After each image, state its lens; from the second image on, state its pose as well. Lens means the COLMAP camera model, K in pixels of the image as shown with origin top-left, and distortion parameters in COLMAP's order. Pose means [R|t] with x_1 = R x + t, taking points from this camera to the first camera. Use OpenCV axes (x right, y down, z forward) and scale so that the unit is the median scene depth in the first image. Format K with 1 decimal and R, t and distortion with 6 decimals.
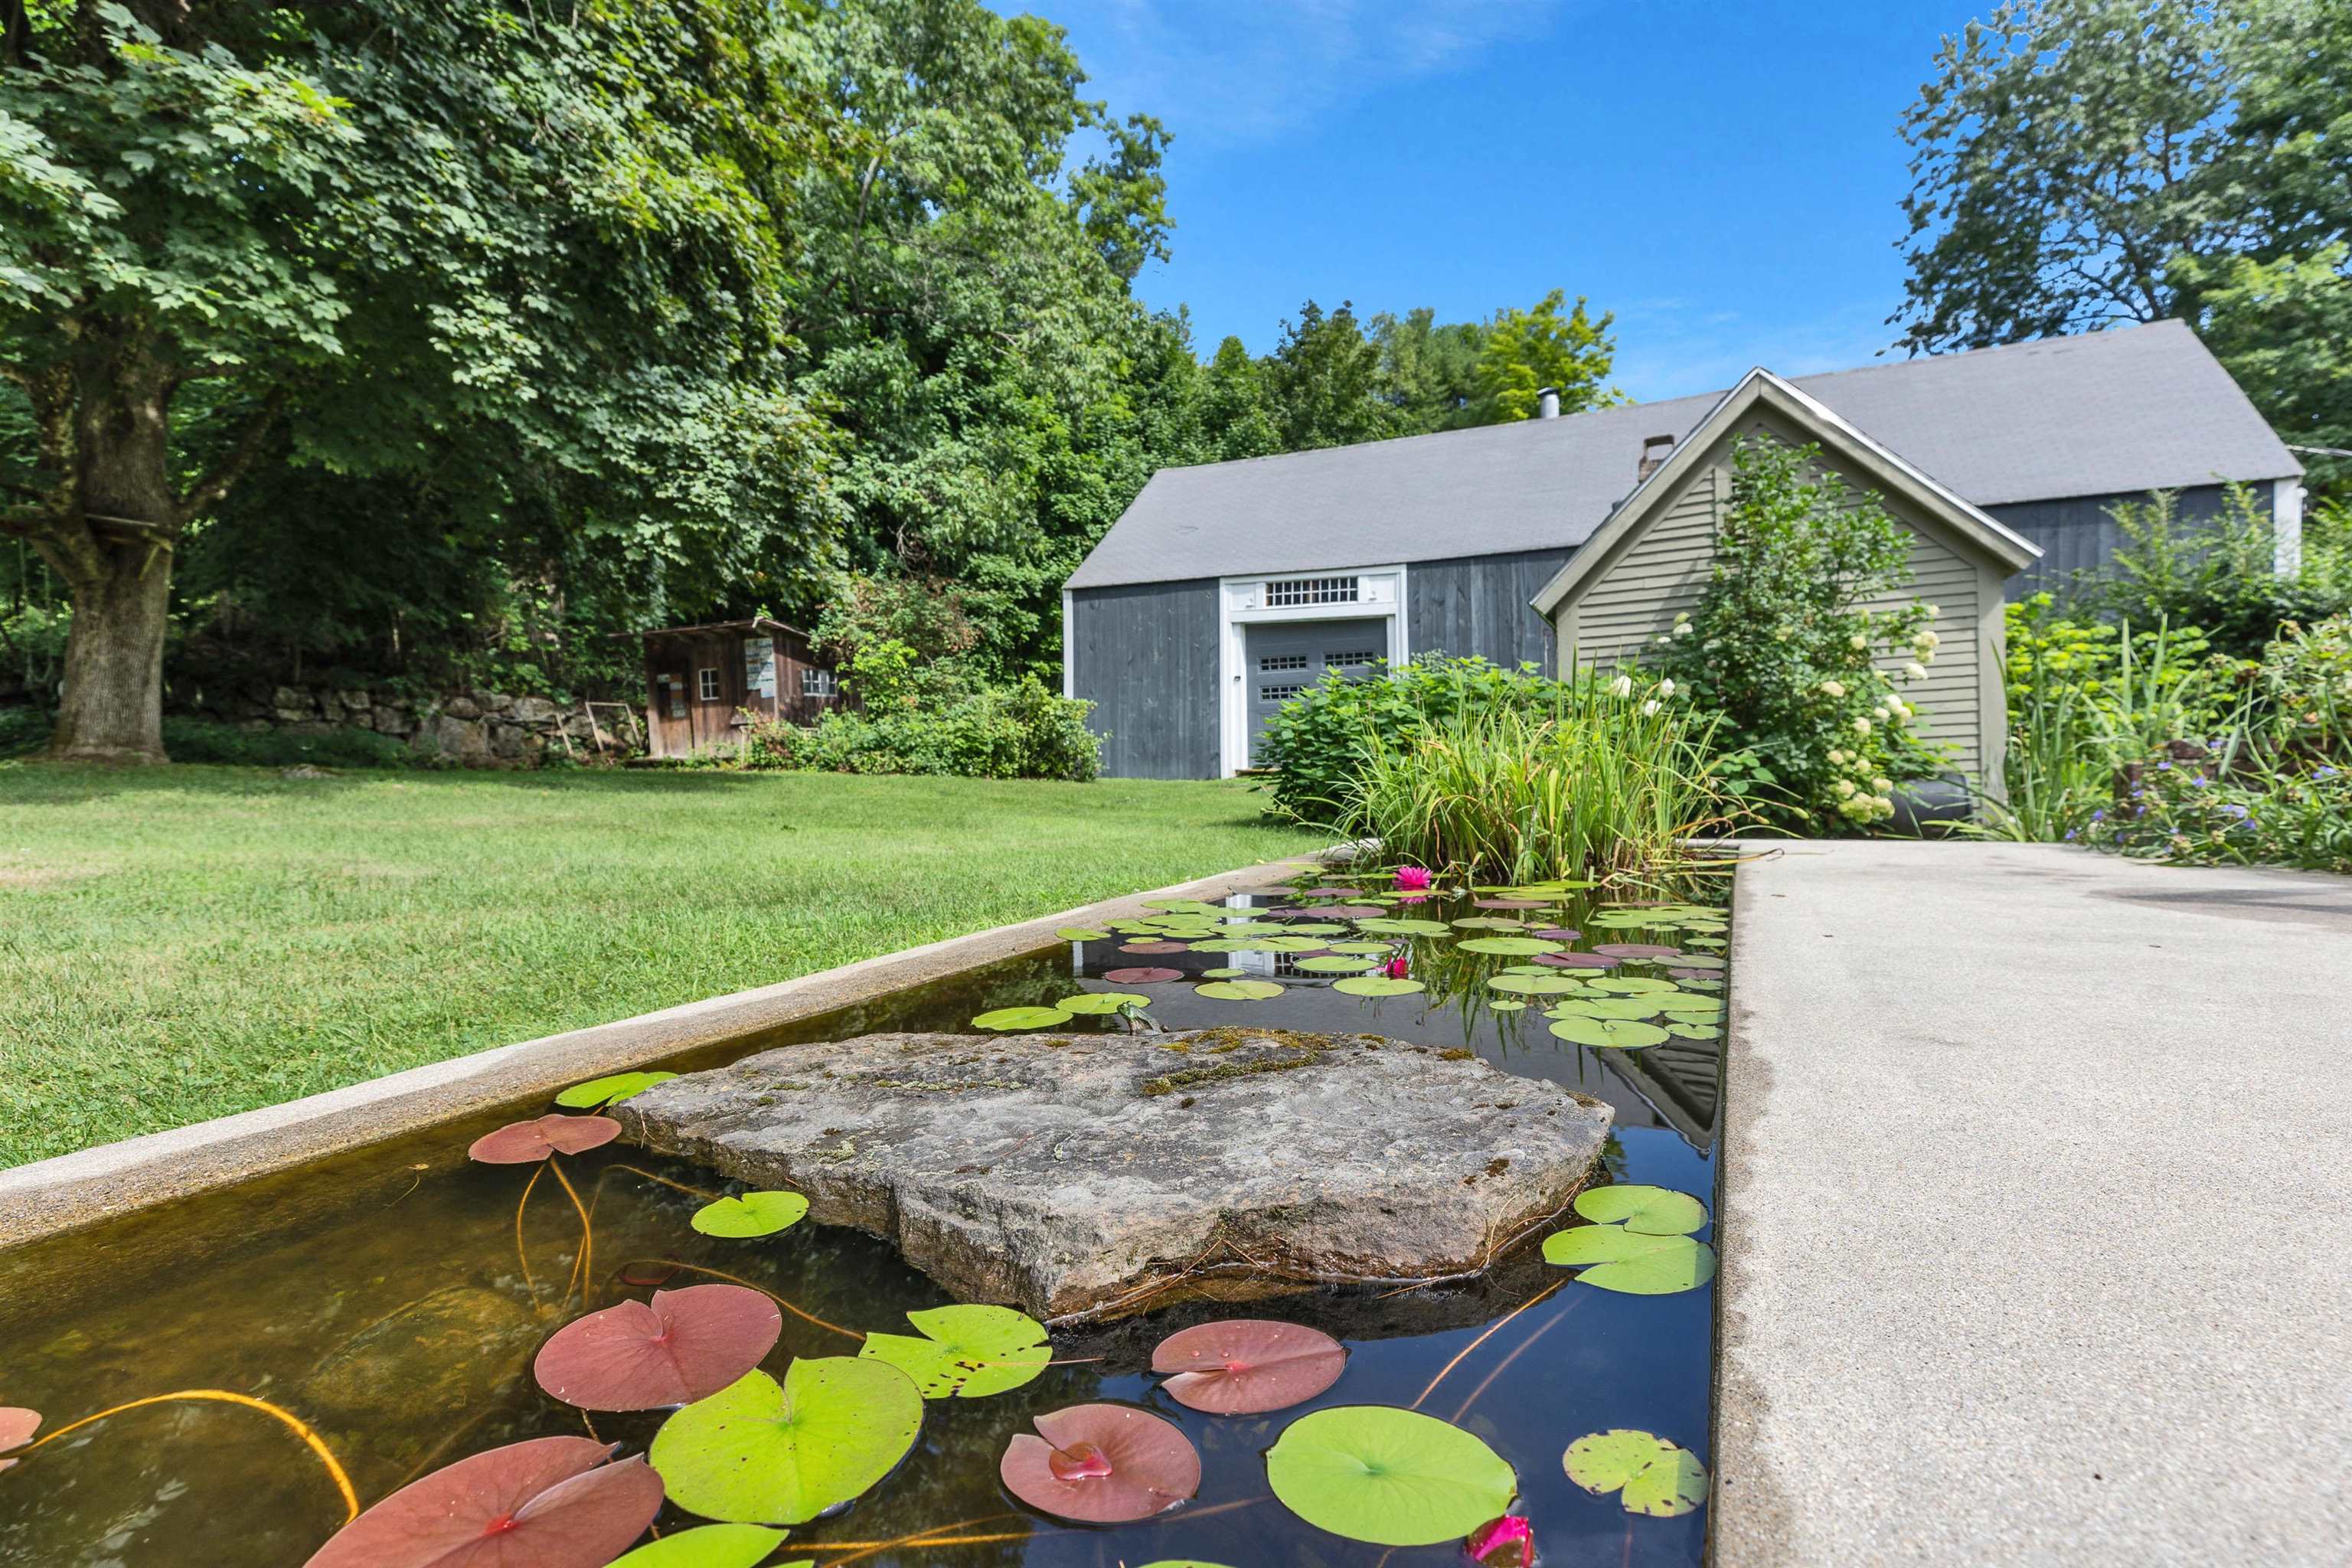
lens RADIAL K [[1029.5, 0, 1176.6], [0, 1029.5, 789.1], [0, 0, 1]] dist [0.001356, -0.000101]
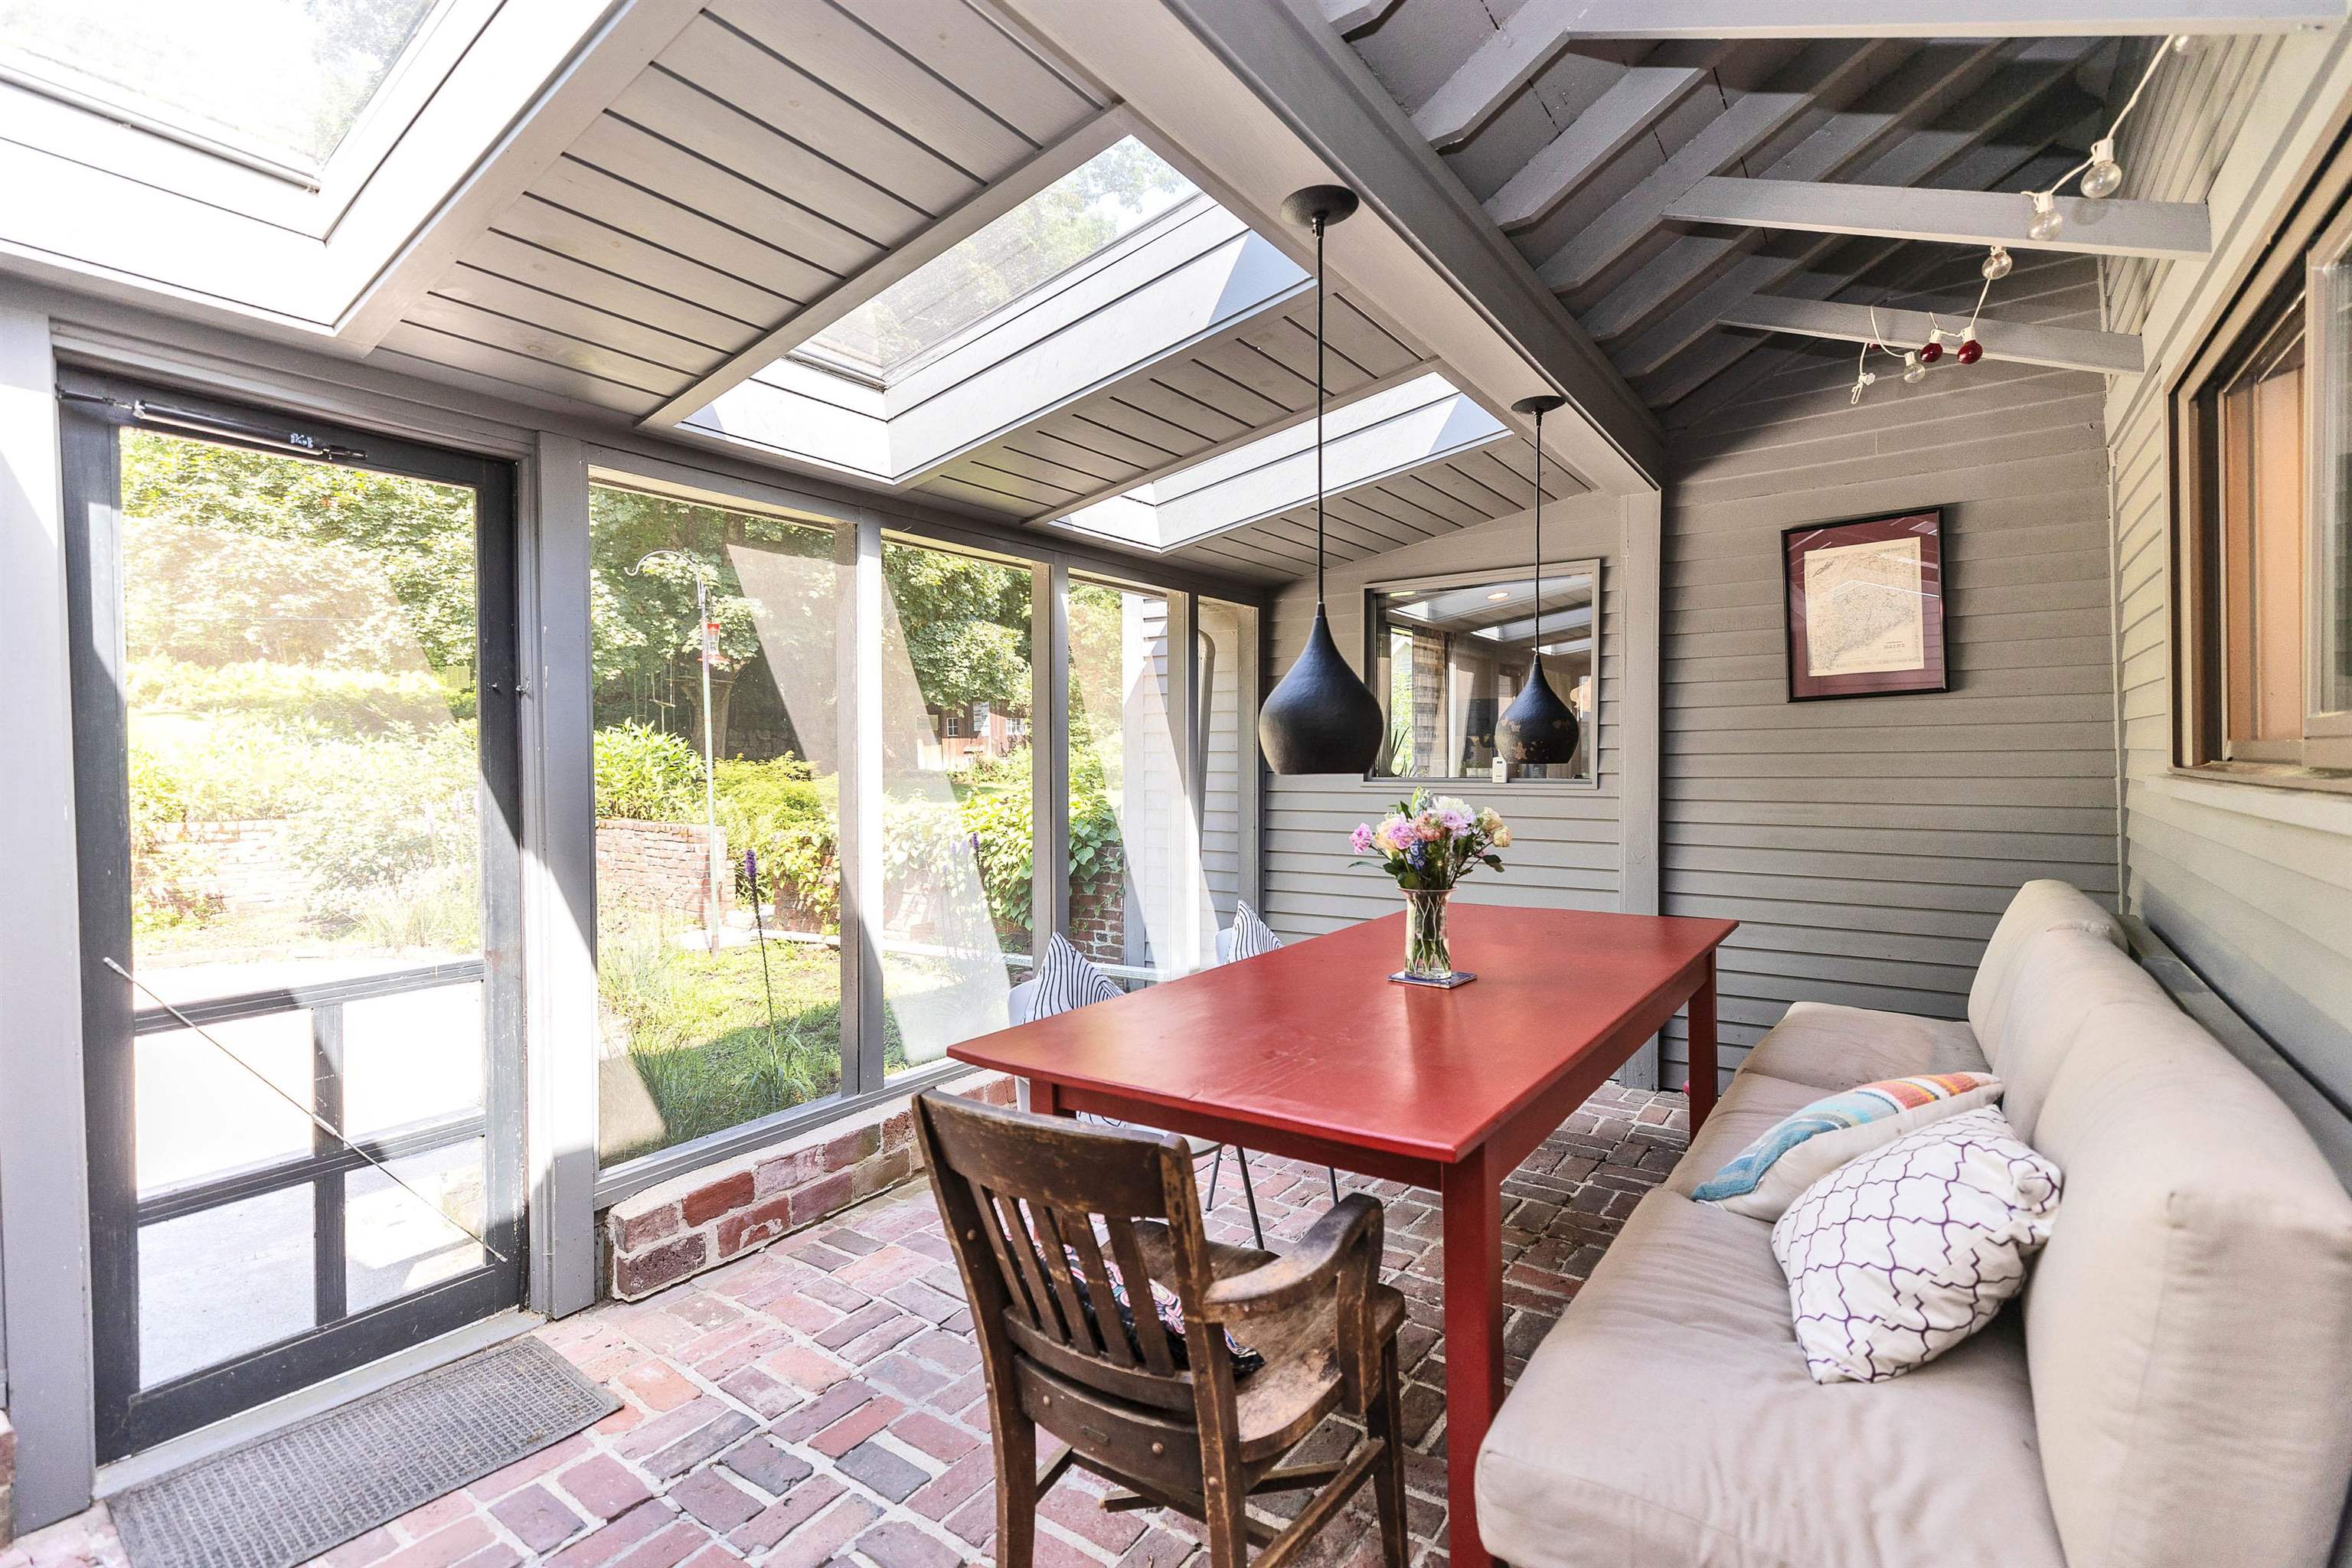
lens RADIAL K [[1081.5, 0, 1209.3], [0, 1081.5, 781.3], [0, 0, 1]] dist [-0.000884, -0.000868]
pose [[0.982168, 0.027745, -0.185947, 0.644244], [-0.025047, 0.999544, 0.016843, -0.128407], [0.186330, -0.011885, 0.982415, -1.476352]]
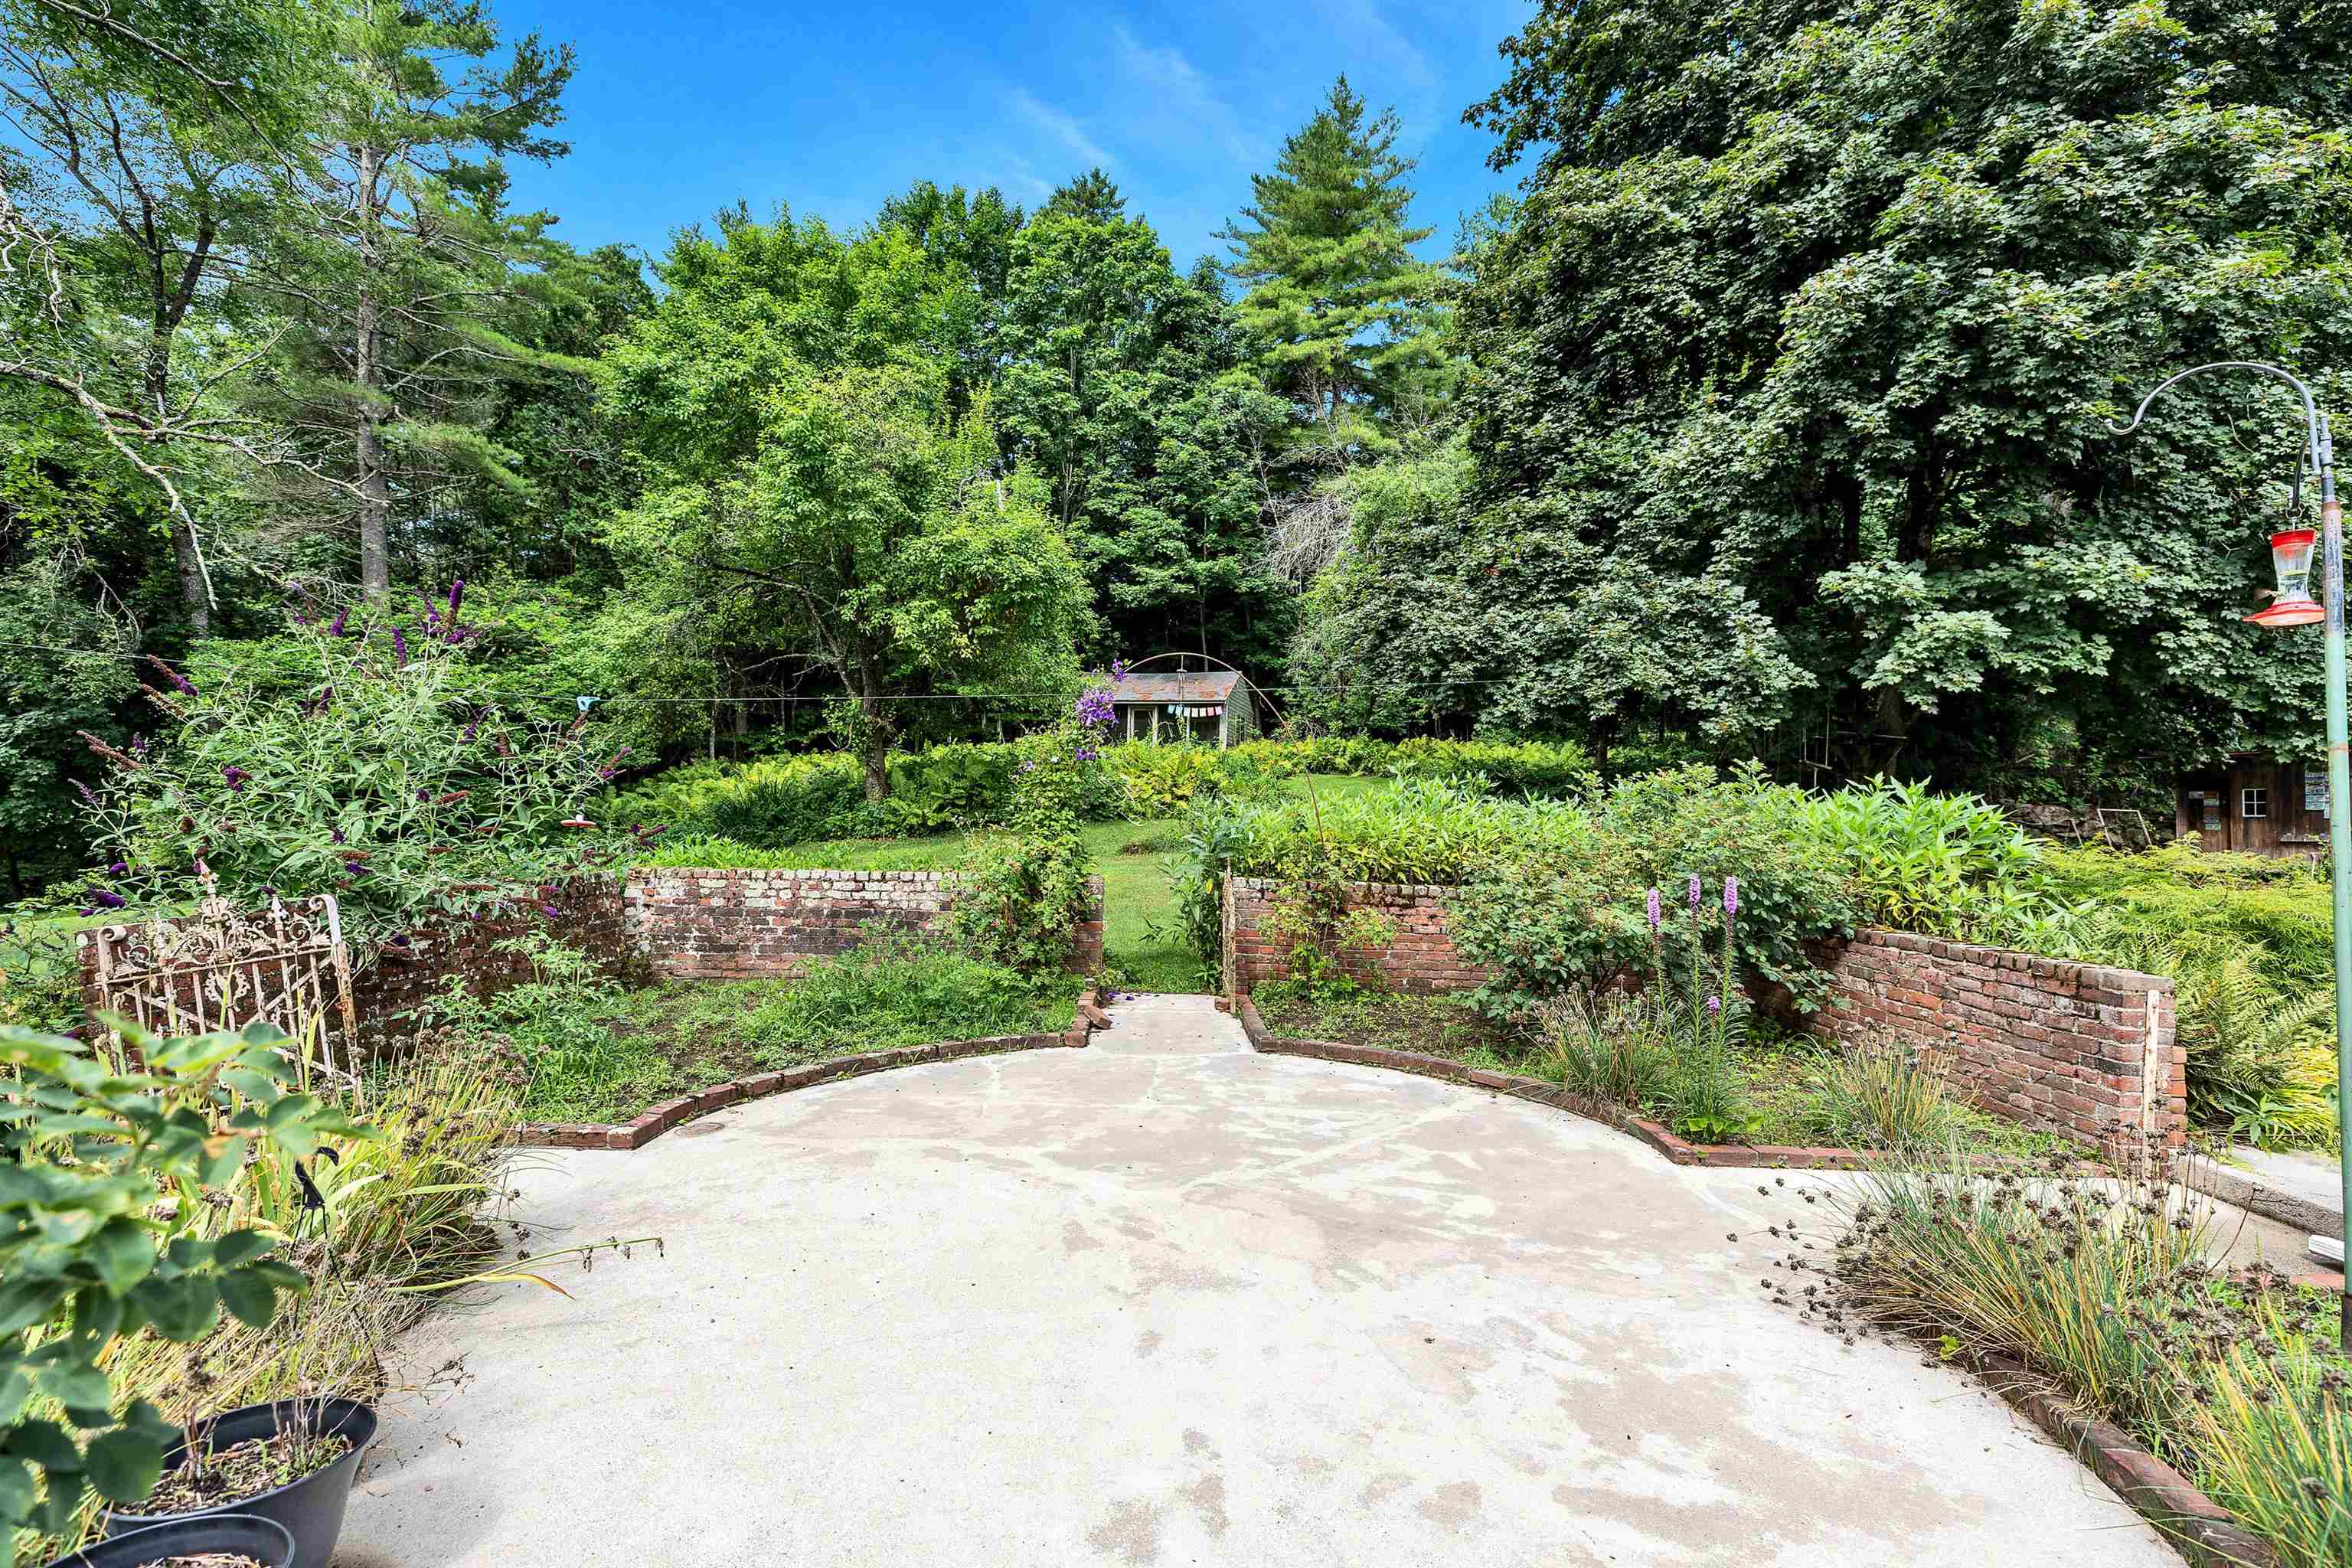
lens RADIAL K [[1029.5, 0, 1176.6], [0, 1029.5, 789.1], [0, 0, 1]] dist [0.001356, -0.000101]
pose [[0.416243, 0.020130, -0.909031, 0.145146], [-0.054016, 0.998537, -0.002621, -0.115643], [0.907648, 0.050193, 0.416721, -1.109408]]
